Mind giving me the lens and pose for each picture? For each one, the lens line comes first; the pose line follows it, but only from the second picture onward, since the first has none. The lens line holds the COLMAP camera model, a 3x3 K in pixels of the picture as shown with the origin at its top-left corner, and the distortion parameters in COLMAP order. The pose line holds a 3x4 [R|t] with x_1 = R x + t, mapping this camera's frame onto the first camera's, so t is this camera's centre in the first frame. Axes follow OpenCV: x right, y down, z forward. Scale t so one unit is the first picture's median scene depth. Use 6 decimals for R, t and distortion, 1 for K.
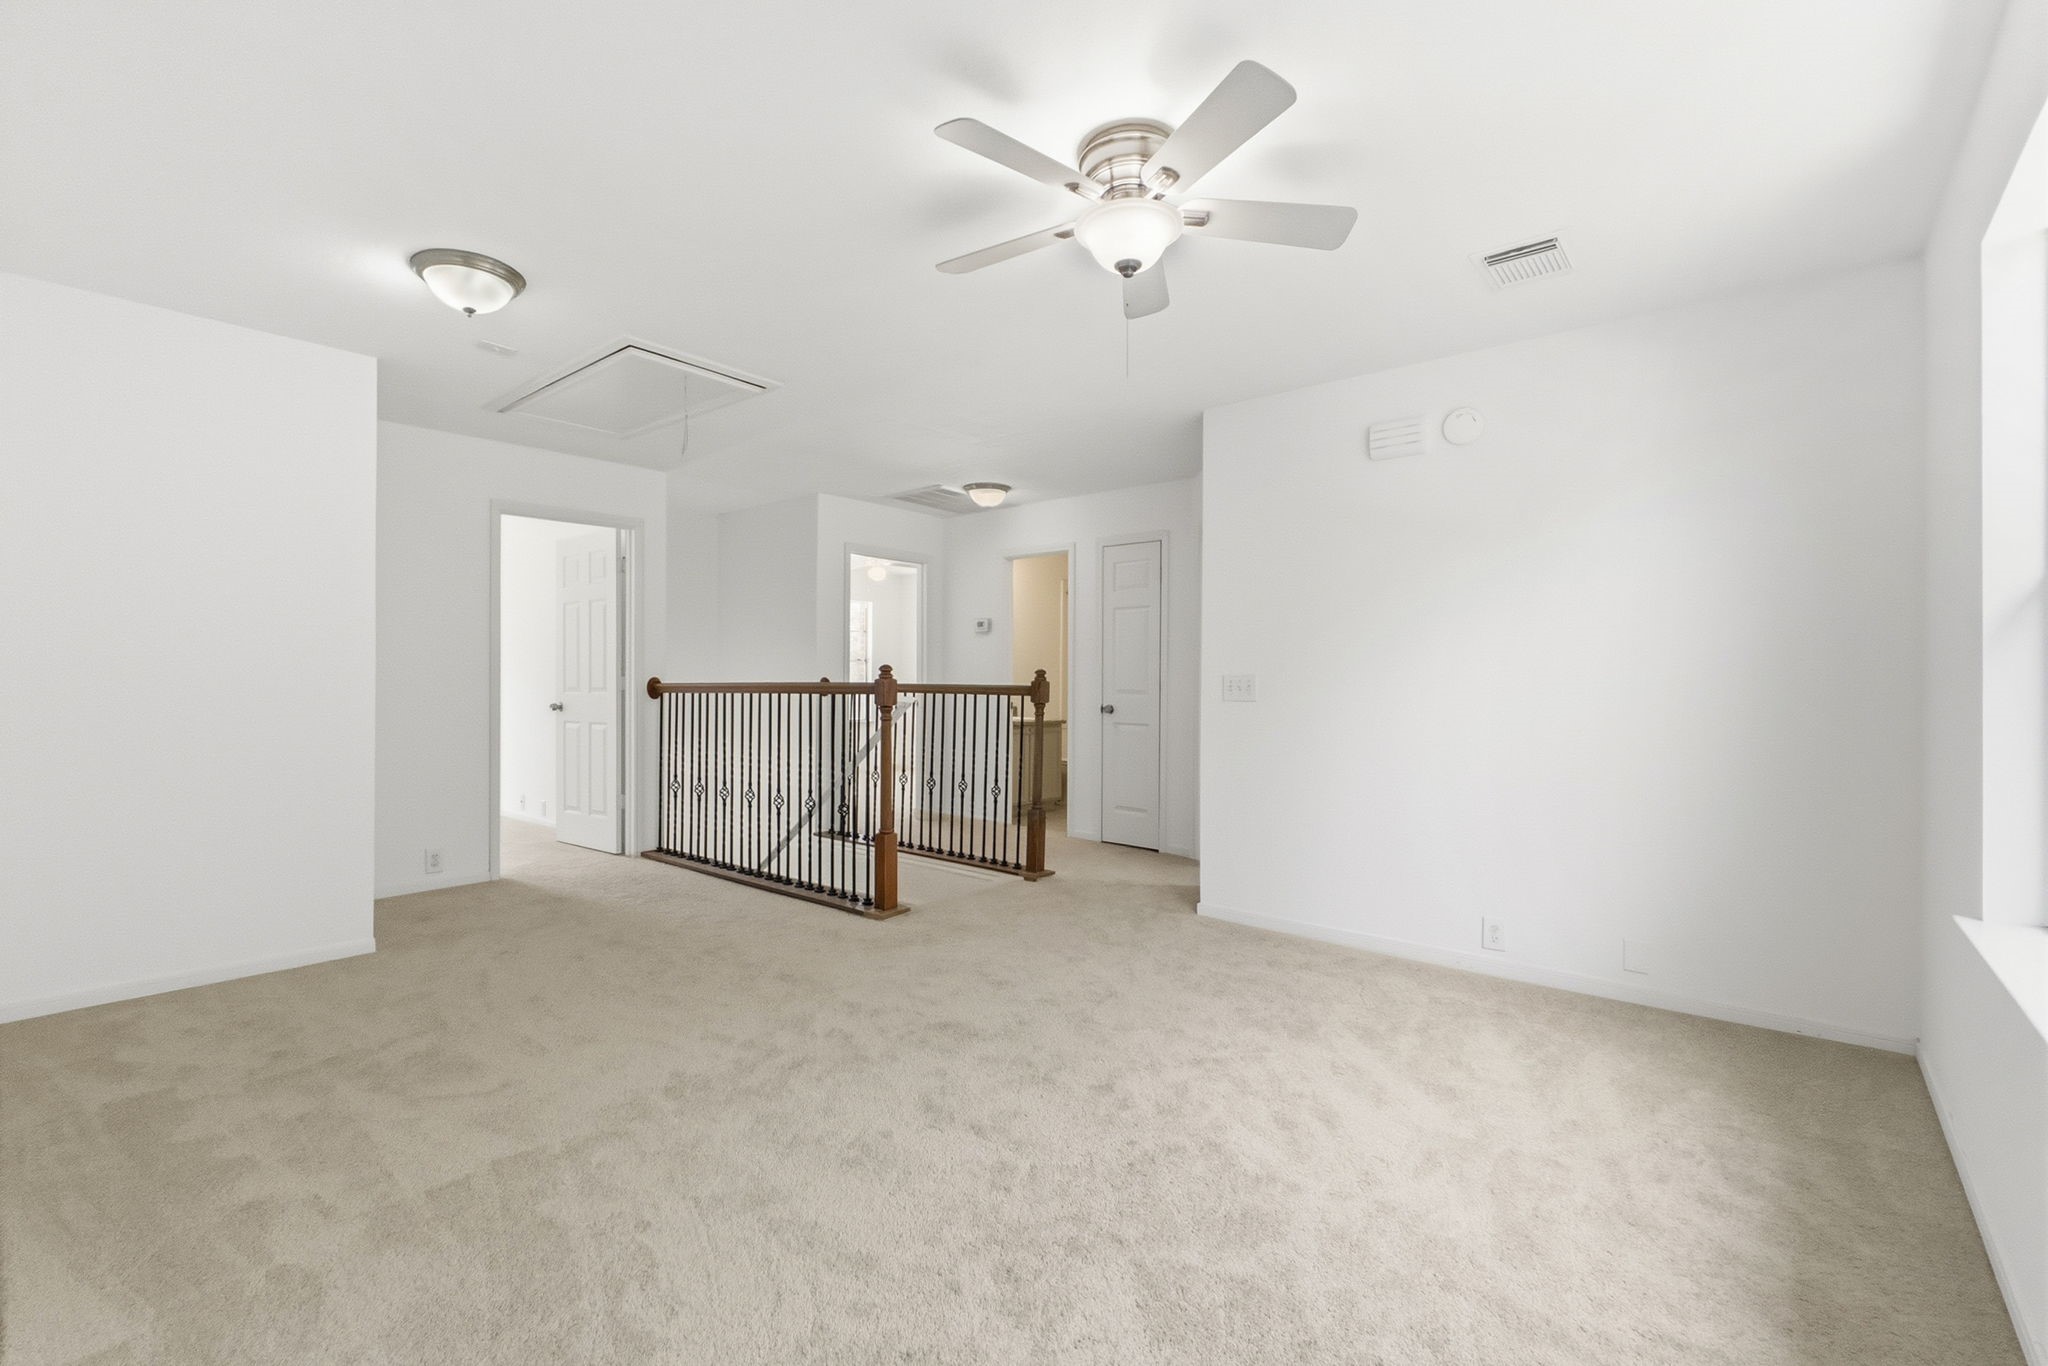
lens RADIAL K [[863.0, 0, 1015.2], [0, 863.0, 678.9], [0, 0, 1]] dist [0.001764, 0.000106]
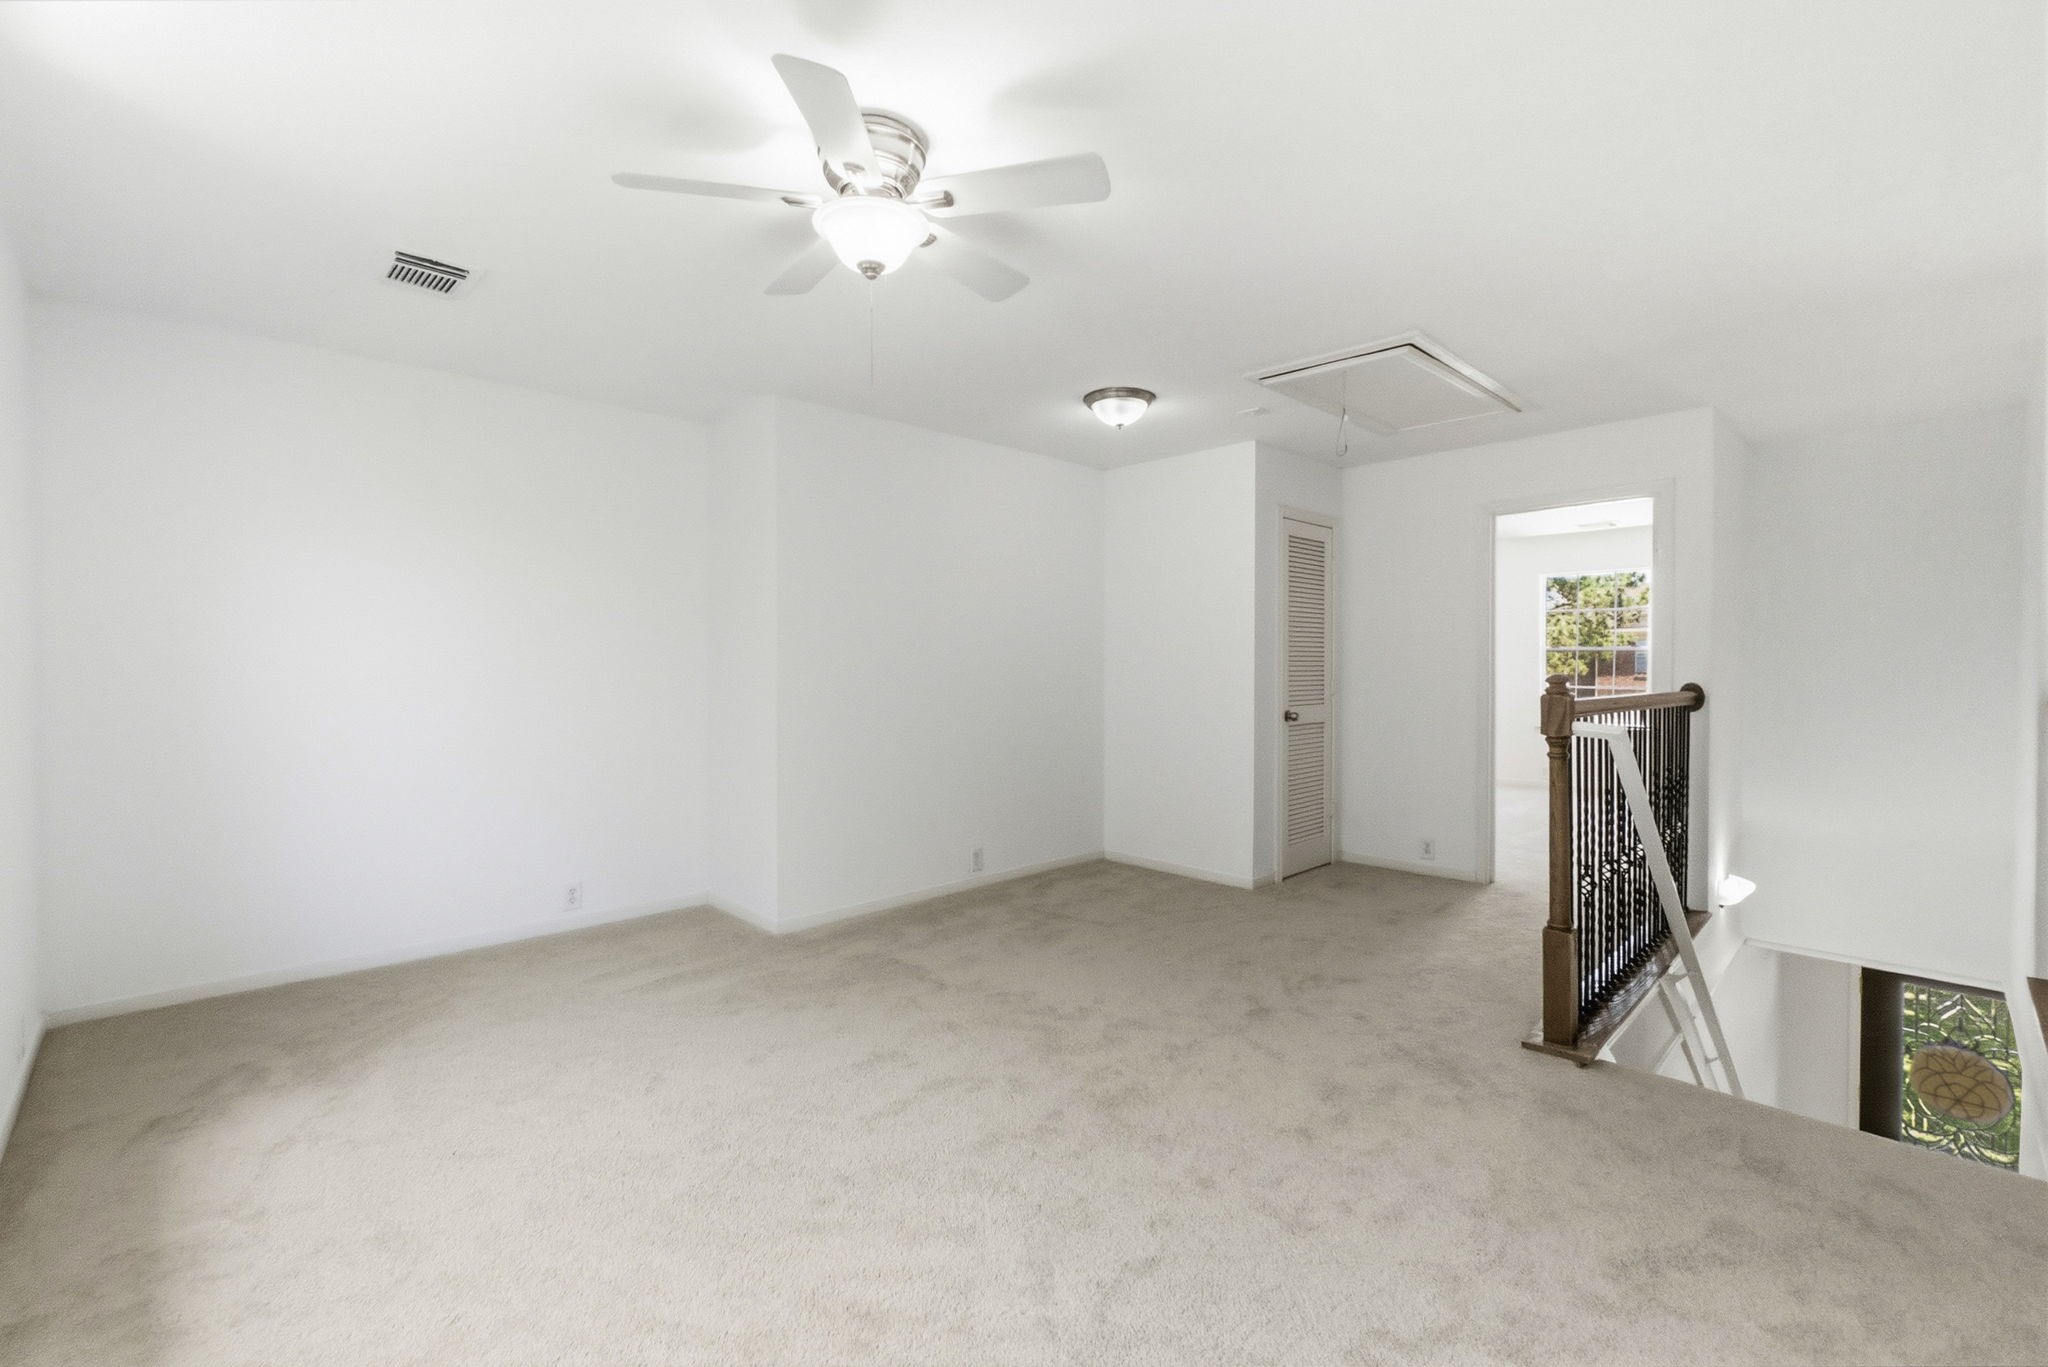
lens RADIAL K [[893.8, 0, 1012.8], [0, 893.8, 683.0], [0, 0, 1]] dist [-0.009157, 0.002301]
pose [[-0.103350, 0.012011, -0.994572, 0.888697], [0.008180, 0.999904, 0.011226, -0.029652], [0.994611, -0.006975, -0.103439, 1.027613]]
